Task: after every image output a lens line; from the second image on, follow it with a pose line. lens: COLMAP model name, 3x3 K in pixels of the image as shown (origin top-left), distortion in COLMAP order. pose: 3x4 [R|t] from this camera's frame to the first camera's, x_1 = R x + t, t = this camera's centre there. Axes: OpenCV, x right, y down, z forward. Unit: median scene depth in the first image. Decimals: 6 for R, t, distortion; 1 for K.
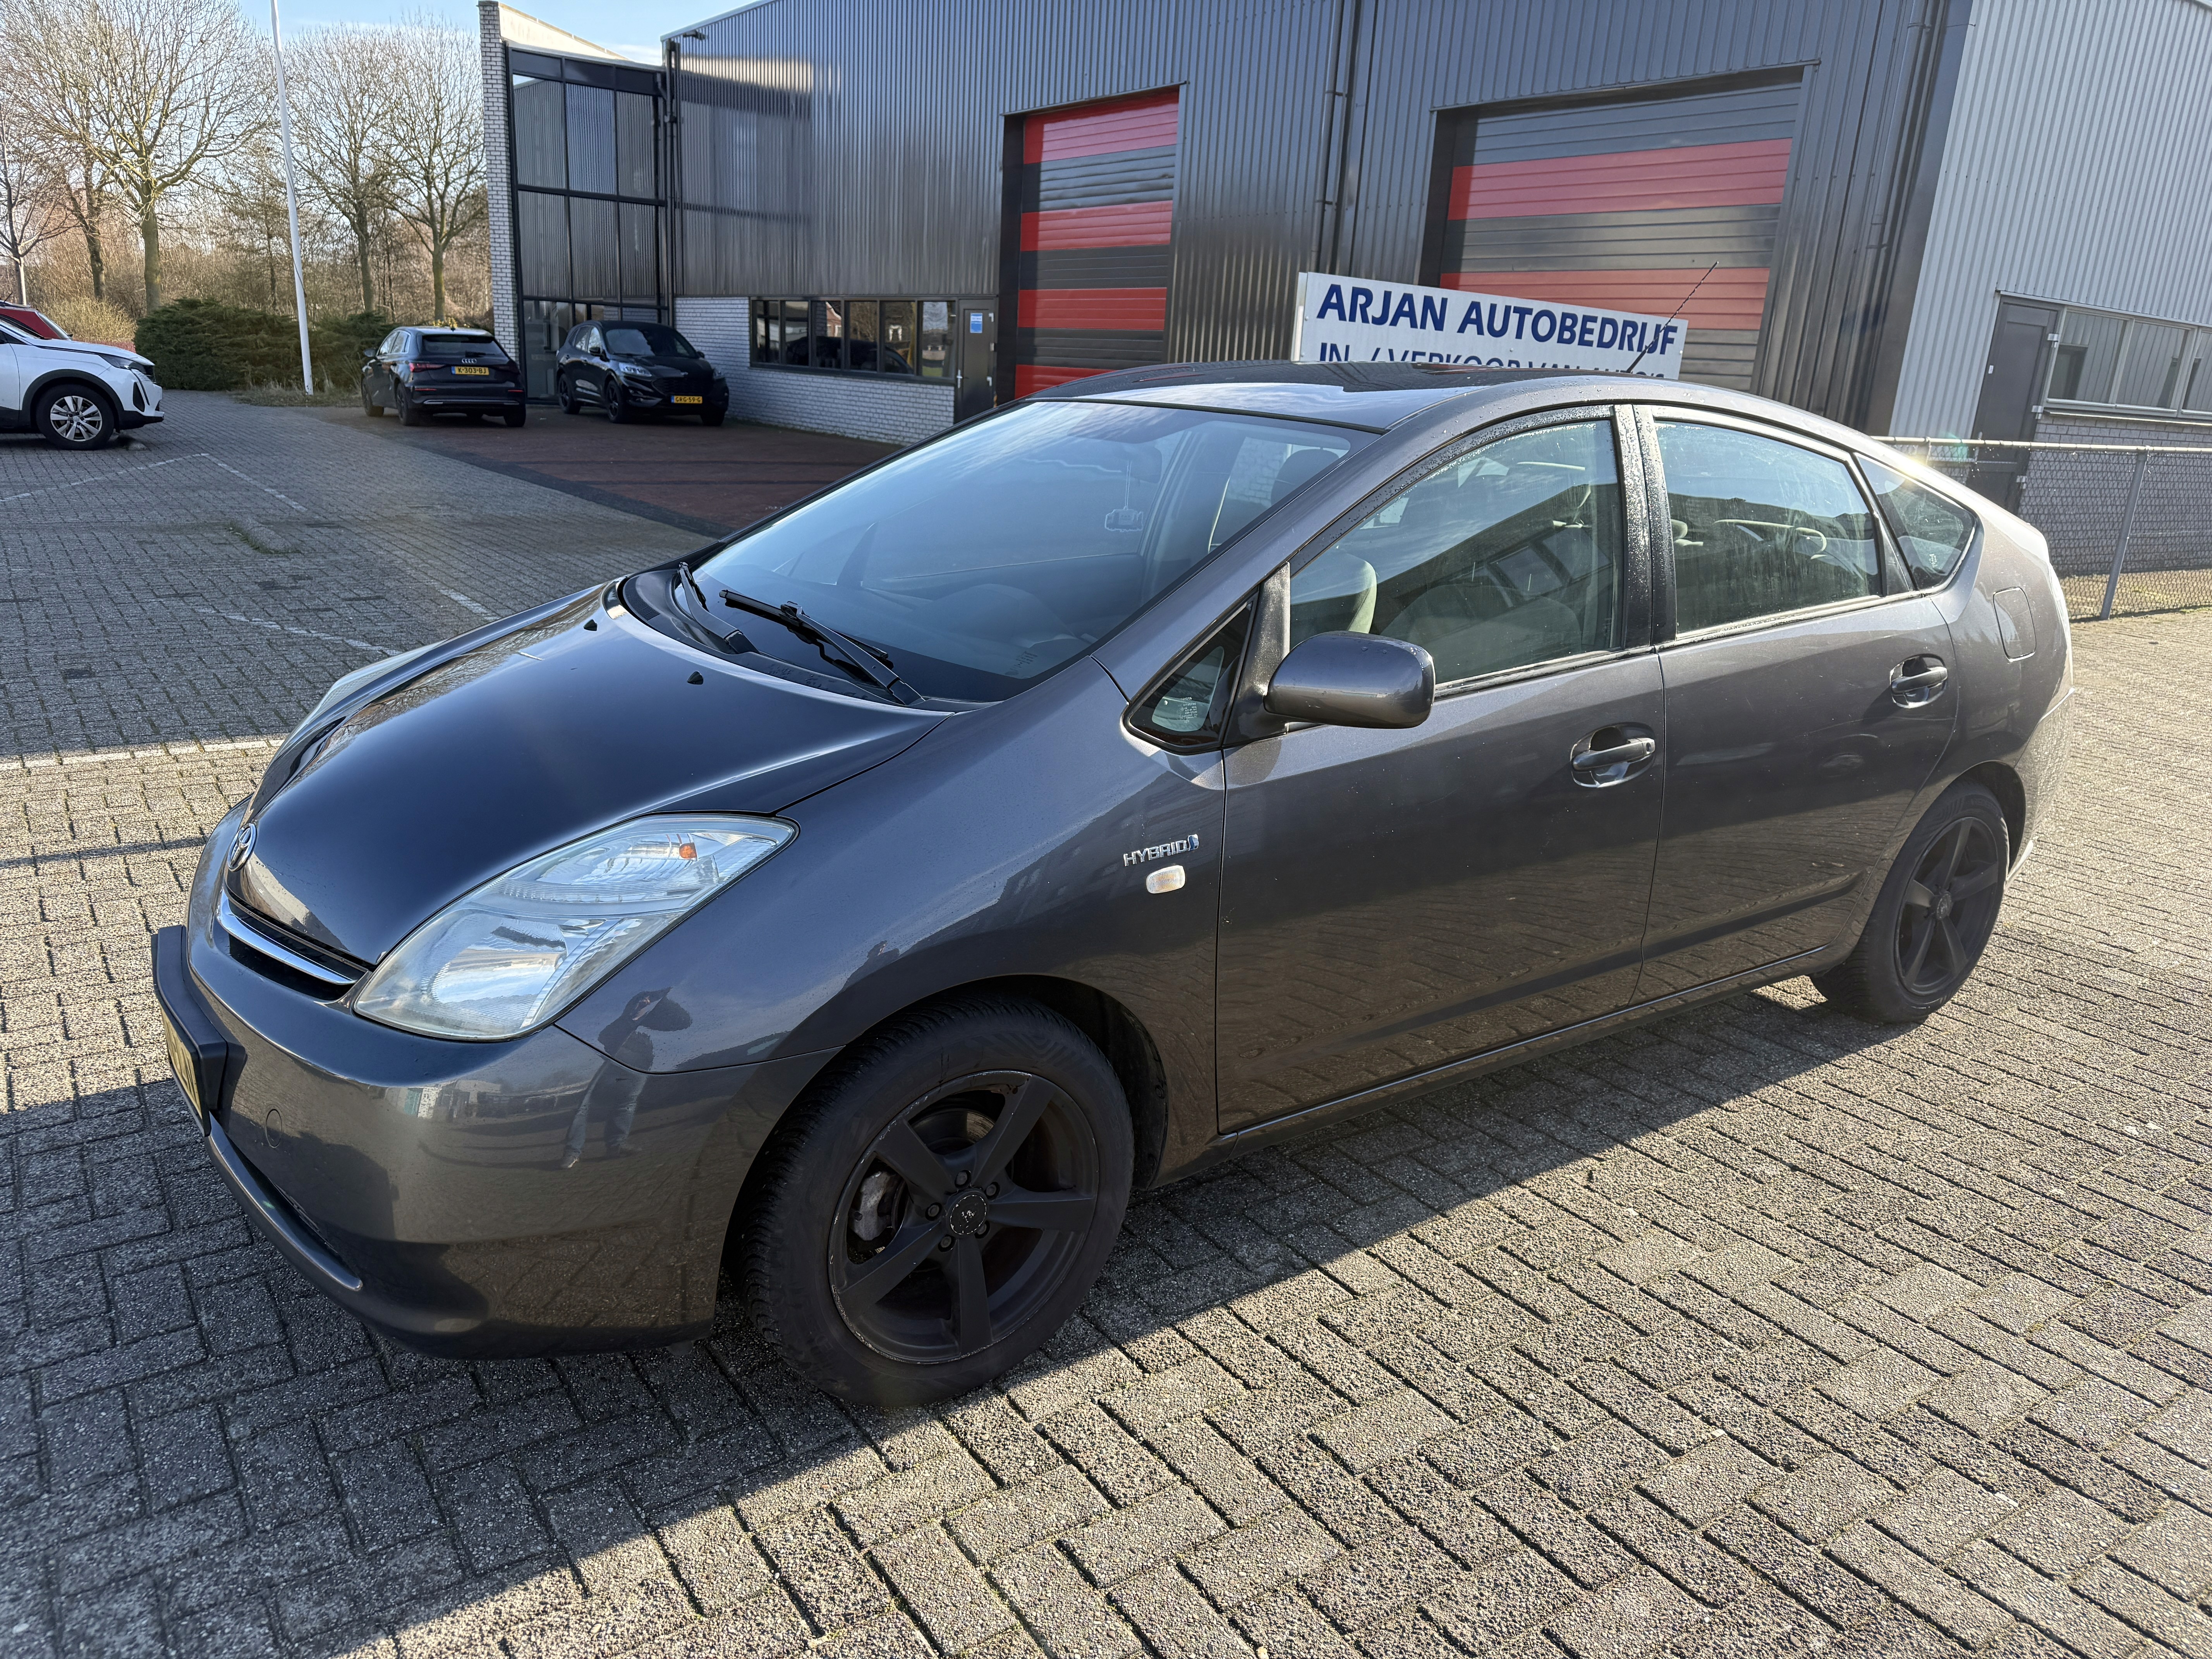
lens RADIAL K [[1516.3, 0, 1108.2], [0, 1516.3, 859.7], [0, 0, 1]] dist [0.050436, -0.061960]
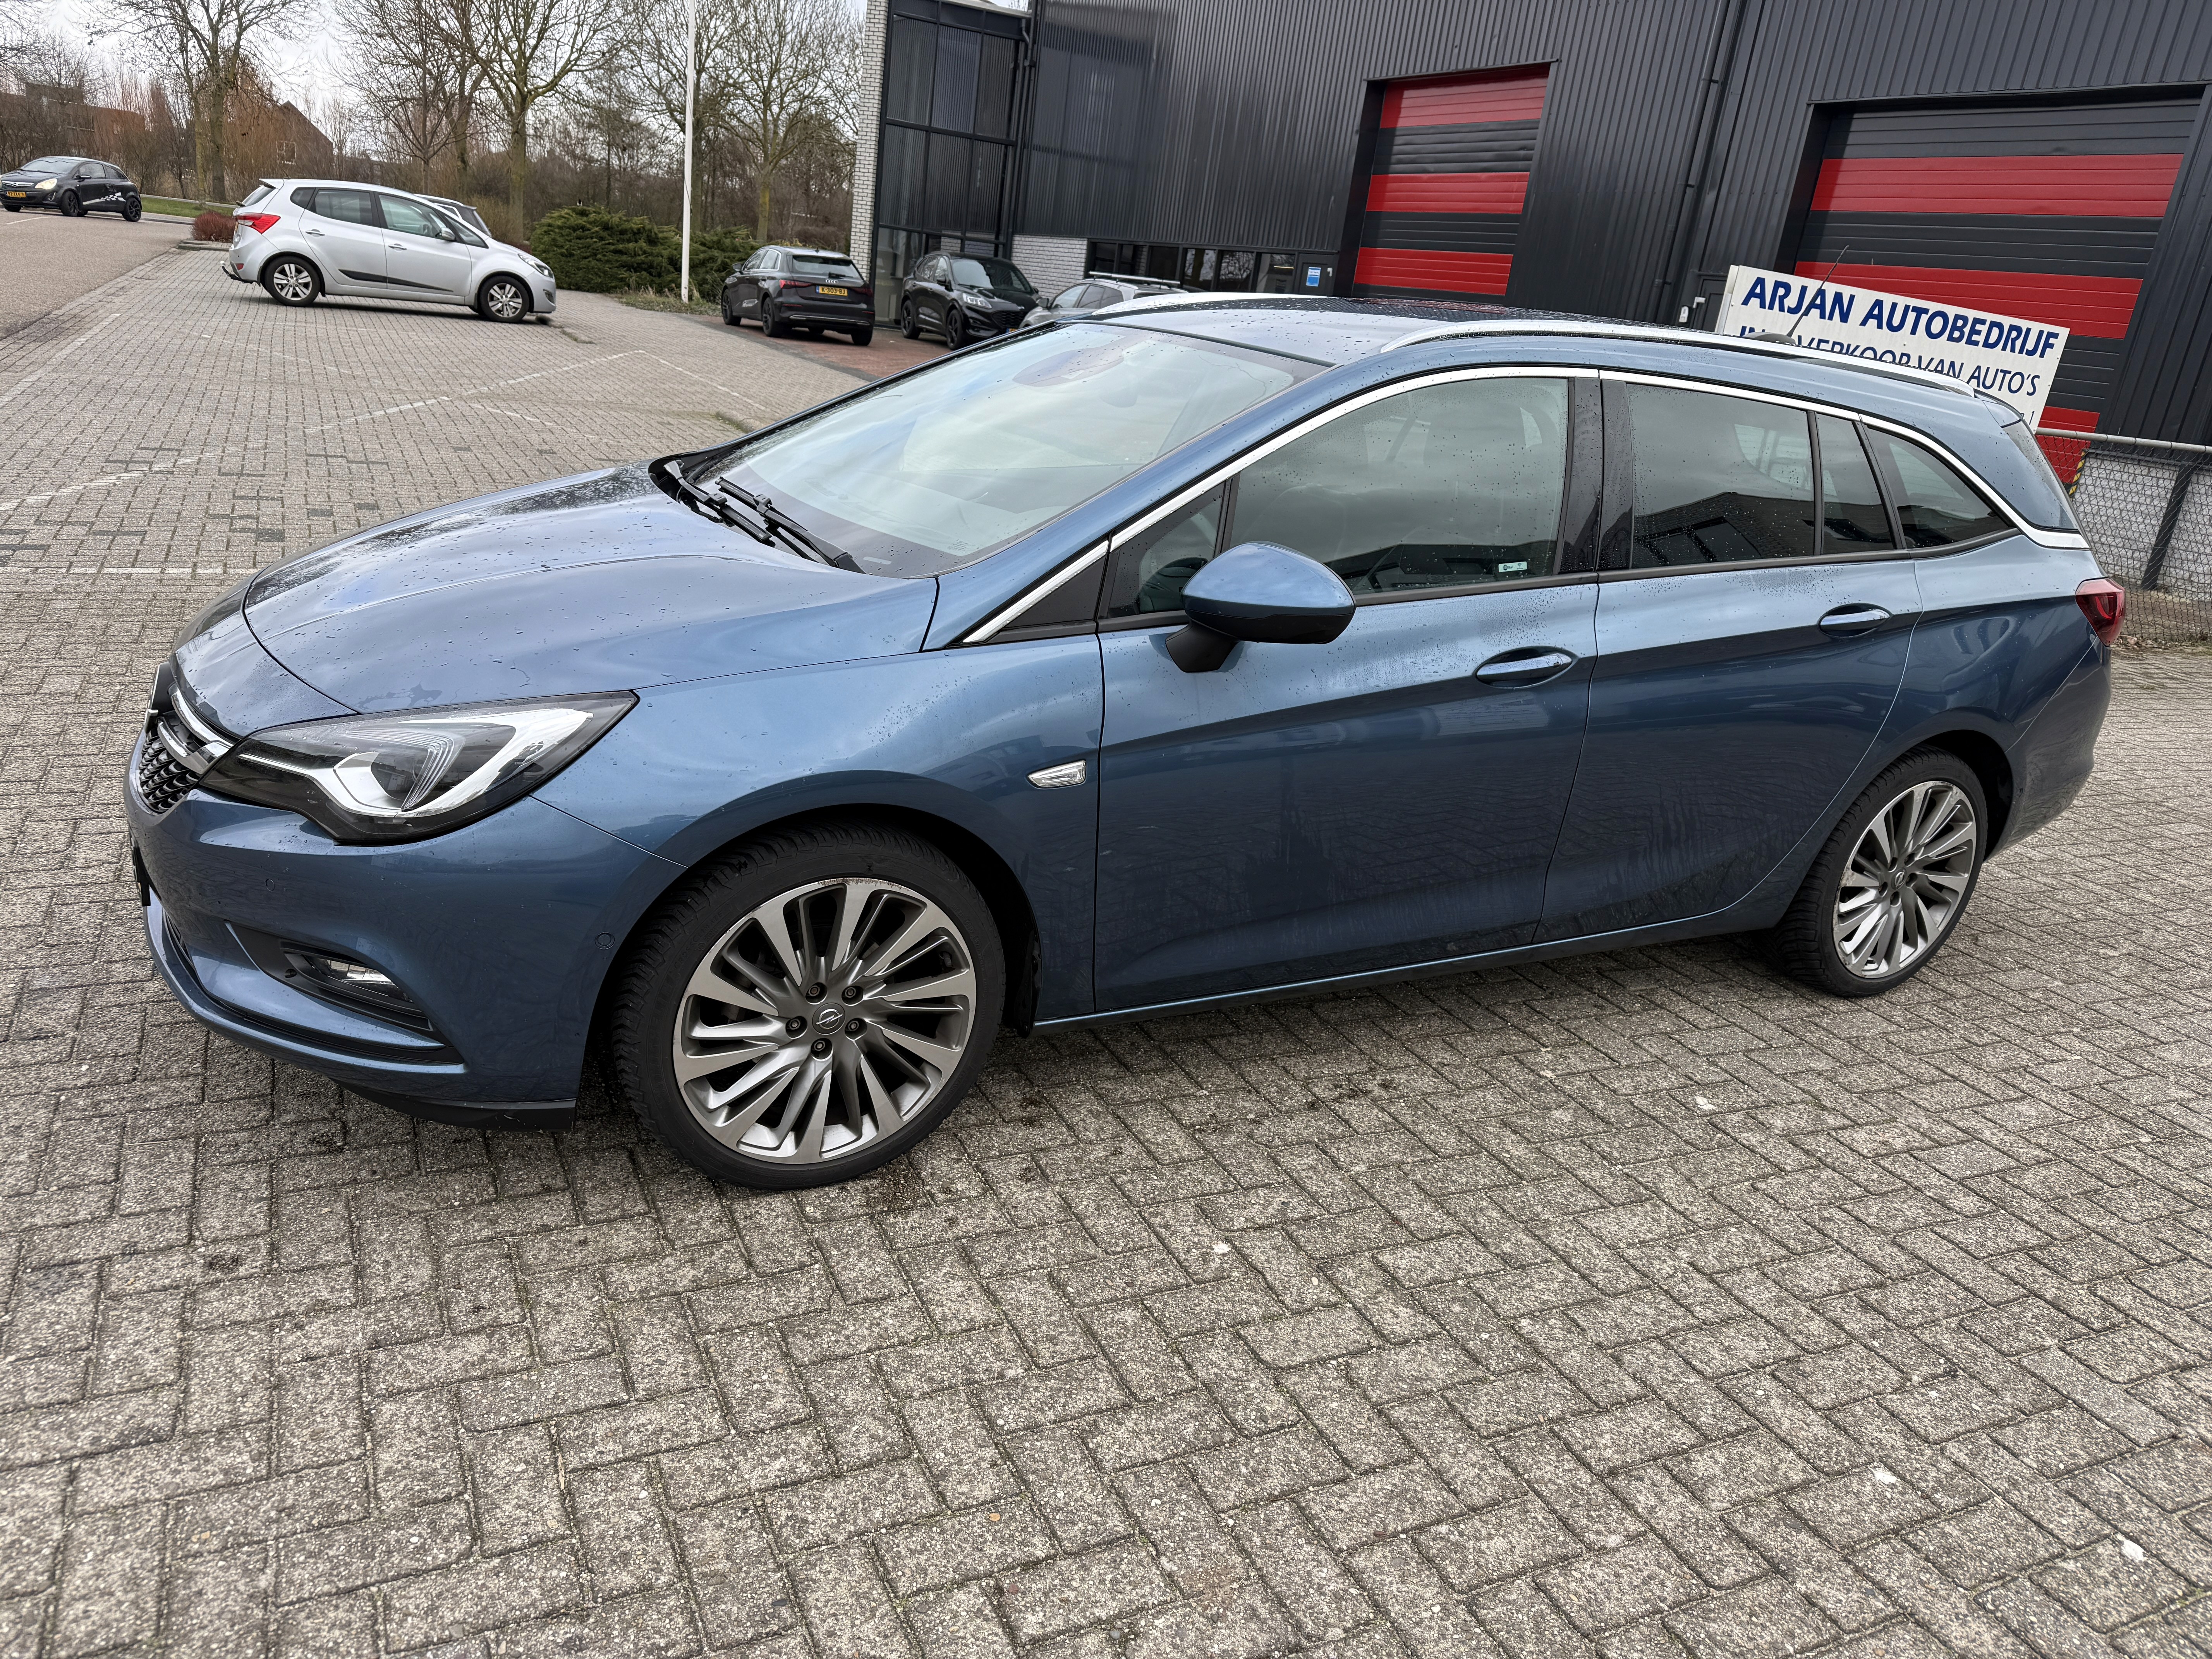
lens RADIAL K [[1535.5, 0, 1095.2], [0, 1535.5, 840.6], [0, 0, 1]] dist [0.042553, -0.057350]
pose [[0.983581, 0.116091, -0.138171, -0.113996], [-0.113810, 0.993205, 0.024322, 0.065543], [0.140056, -0.008198, 0.990110, -0.202175]]
